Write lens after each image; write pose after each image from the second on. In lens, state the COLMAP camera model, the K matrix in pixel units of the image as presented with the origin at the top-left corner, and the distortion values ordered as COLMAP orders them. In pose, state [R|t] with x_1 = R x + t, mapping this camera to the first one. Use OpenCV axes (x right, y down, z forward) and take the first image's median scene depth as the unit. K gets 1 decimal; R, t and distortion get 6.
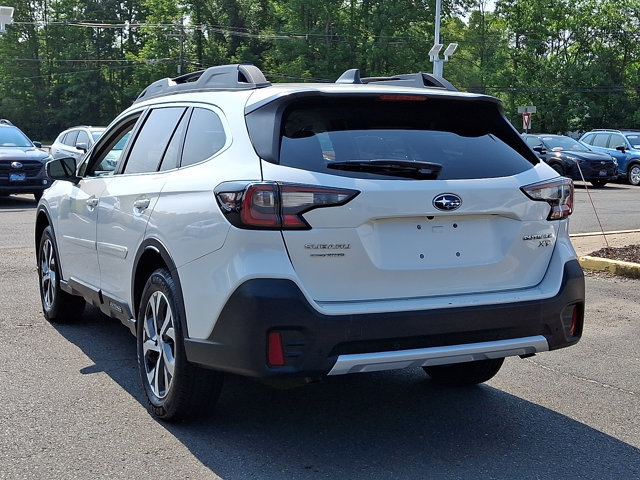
lens RADIAL K [[914.3, 0, 305.4], [0, 914.3, 234.0], [0, 0, 1]] dist [0.256747, -0.780394]
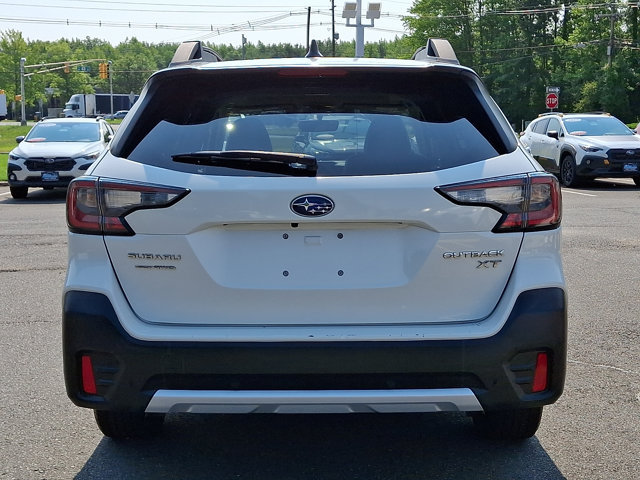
lens RADIAL K [[914.3, 0, 305.4], [0, 914.3, 234.0], [0, 0, 1]] dist [0.256747, -0.780394]
pose [[0.892588, 0.033107, -0.449657, 0.432515], [-0.027742, 0.999444, 0.018518, -0.021490], [0.450020, -0.004055, 0.893010, 0.266408]]
